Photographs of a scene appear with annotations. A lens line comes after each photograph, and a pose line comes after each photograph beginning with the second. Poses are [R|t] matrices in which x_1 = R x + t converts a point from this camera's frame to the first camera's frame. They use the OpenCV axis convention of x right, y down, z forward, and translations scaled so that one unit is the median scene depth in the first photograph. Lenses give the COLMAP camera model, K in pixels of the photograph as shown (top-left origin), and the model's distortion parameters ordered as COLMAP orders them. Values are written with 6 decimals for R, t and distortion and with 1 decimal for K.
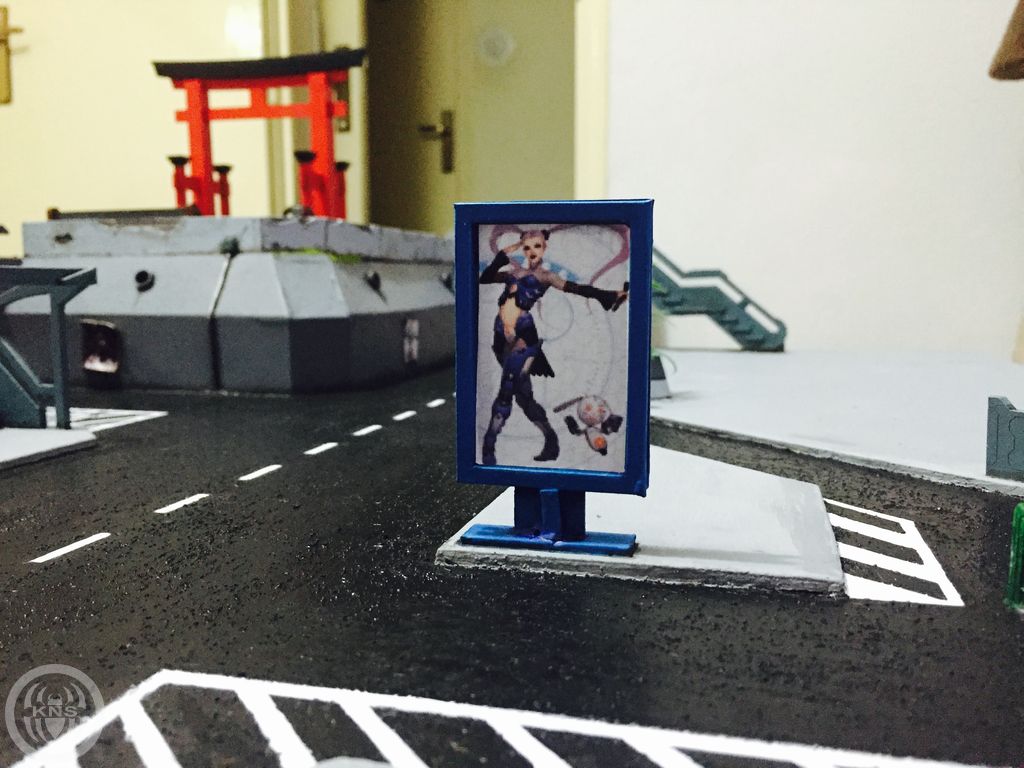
lens RADIAL K [[899.8, 0, 512.0], [0, 899.8, 384.0], [0, 0, 1]] dist [0.066937, 0.001271]
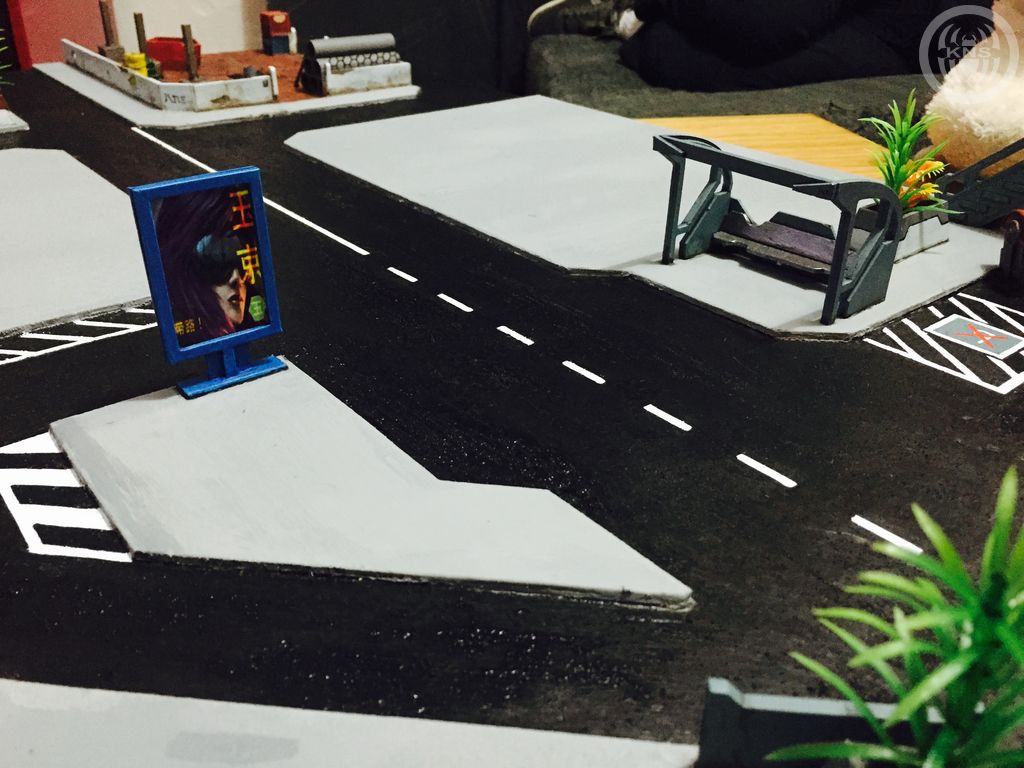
lens RADIAL K [[899.8, 0, 512.0], [0, 899.8, 384.0], [0, 0, 1]] dist [0.066937, 0.001271]
pose [[-0.589936, 0.385701, -0.709373, 0.940291], [-0.109008, 0.832448, 0.543274, -0.789537], [0.800058, 0.397824, -0.449047, 2.197172]]
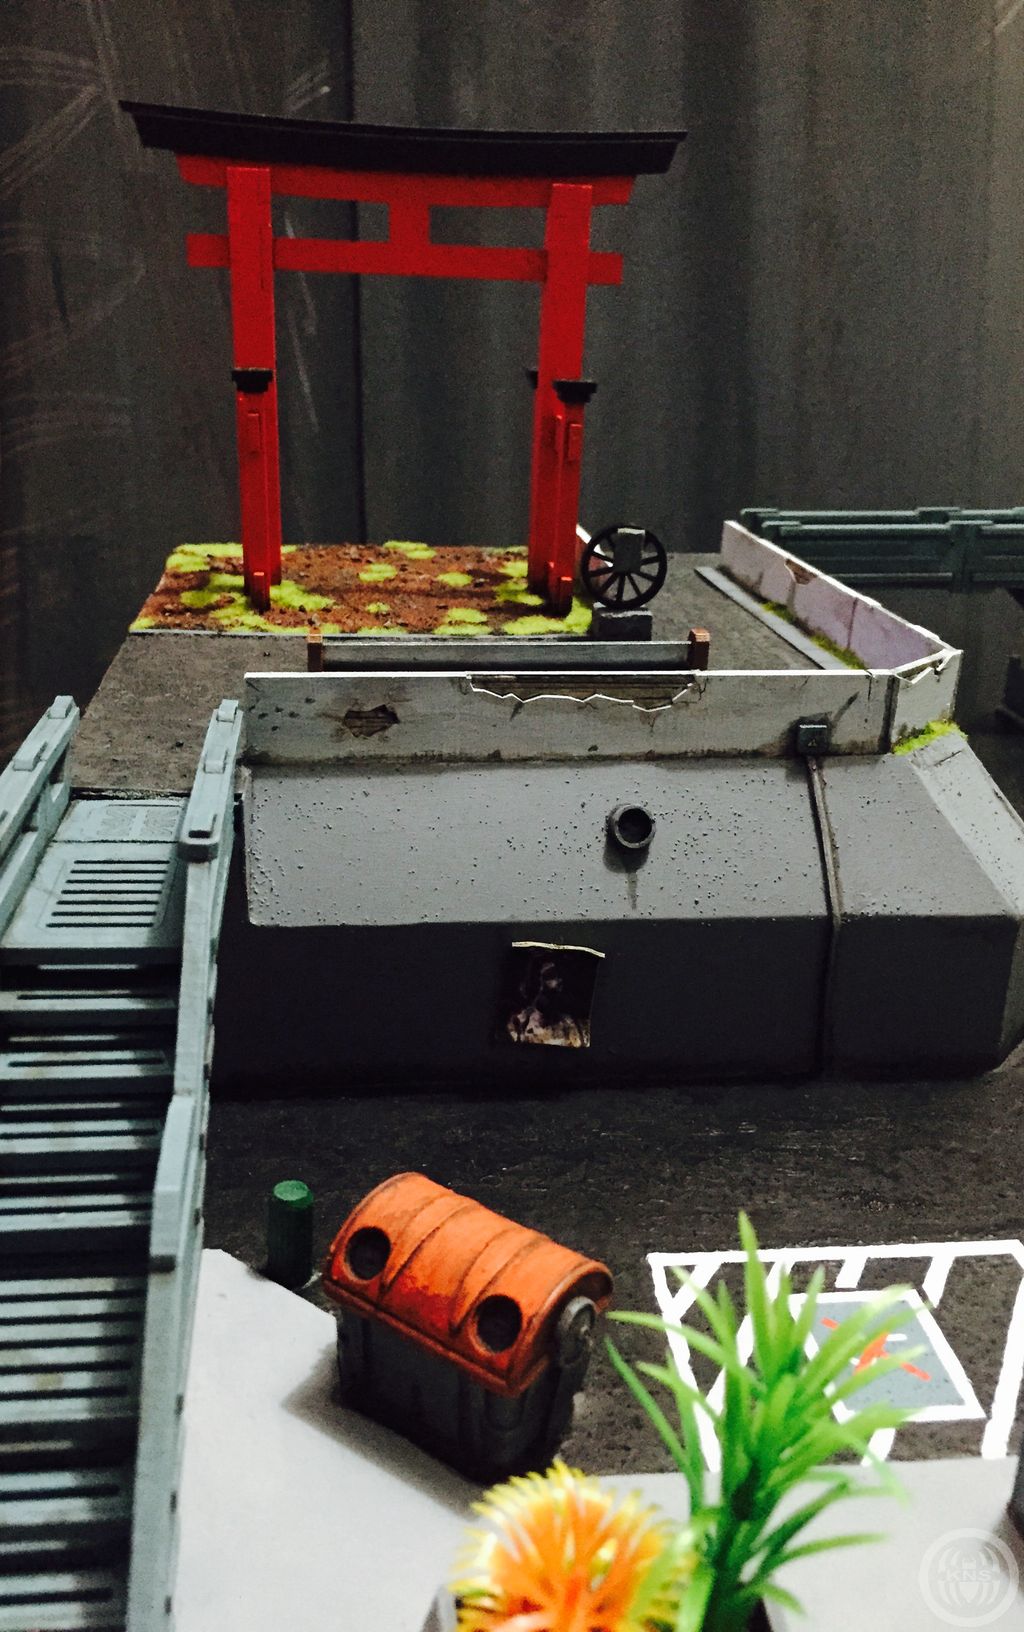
lens RADIAL K [[1387.2, 0, 512.0], [0, 1387.2, 816.0], [0, 0, 1]] dist [0.005646, 0.000839]
pose [[0.925838, -0.101307, 0.364088, -1.854704], [0.009969, 0.969613, 0.244442, -0.761028], [-0.377788, -0.222684, 0.898715, 1.112578]]
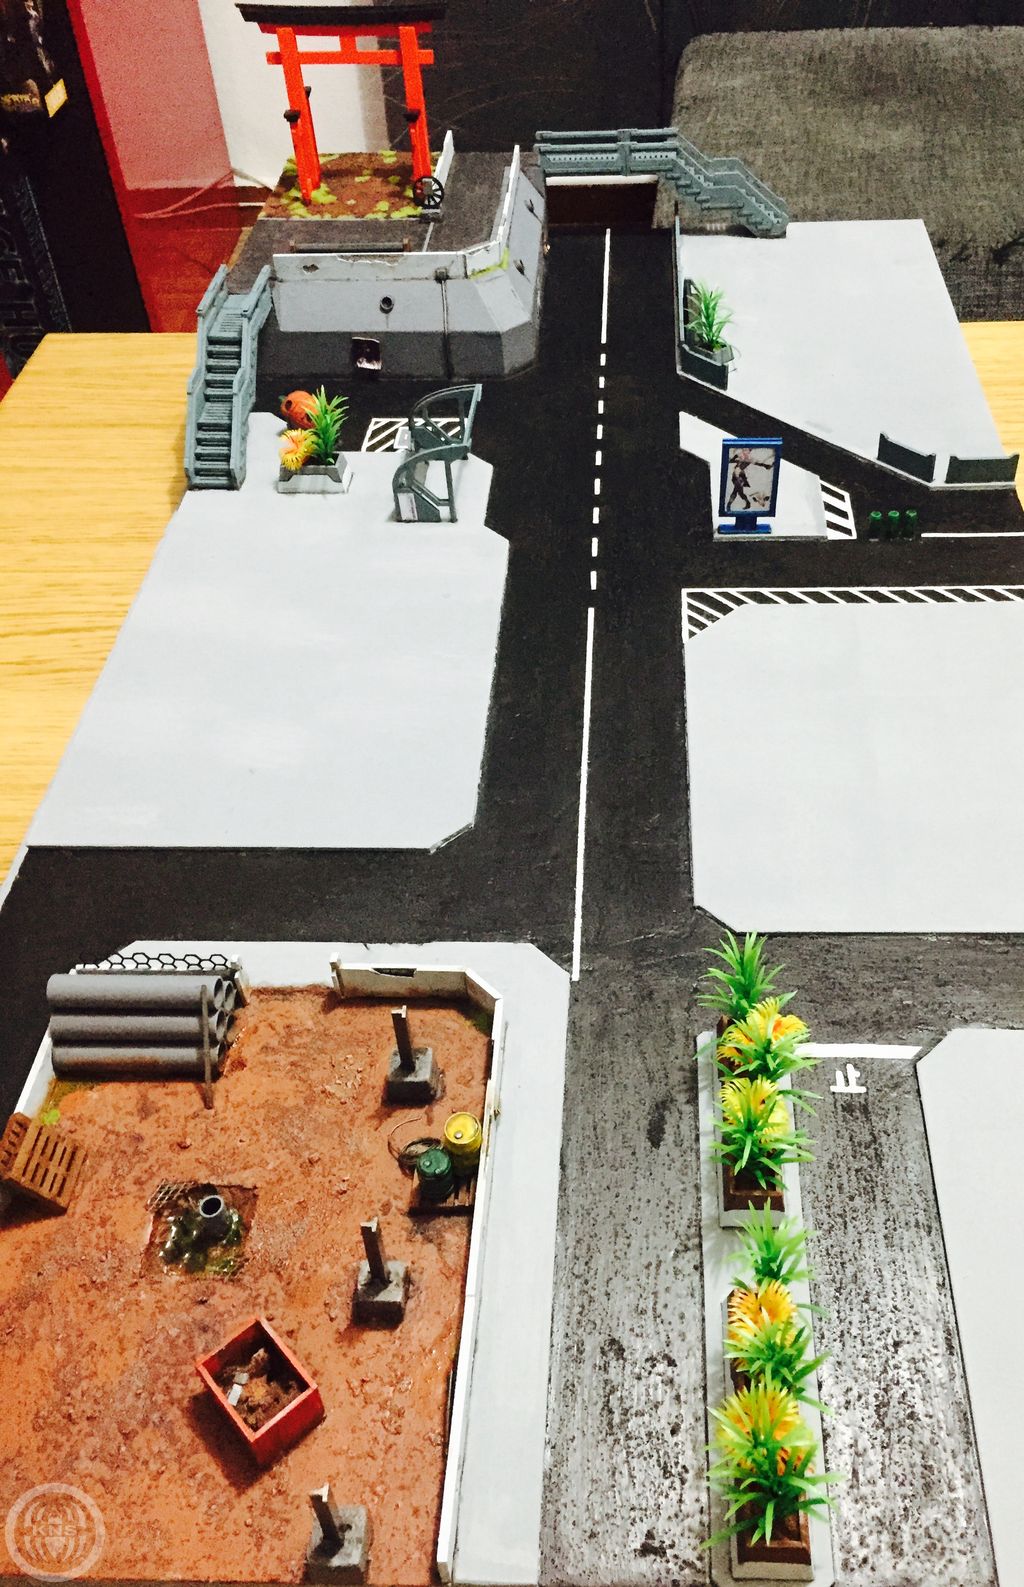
lens RADIAL K [[1388.0, 0, 564.6], [0, 1388.0, 796.7], [0, 0, 1]] dist [0.026740, -0.006703]
pose [[0.976416, -0.168620, 0.134833, -1.500798], [0.054403, 0.796524, 0.602154, -2.215761], [-0.208933, -0.580618, 0.786912, -3.561765]]
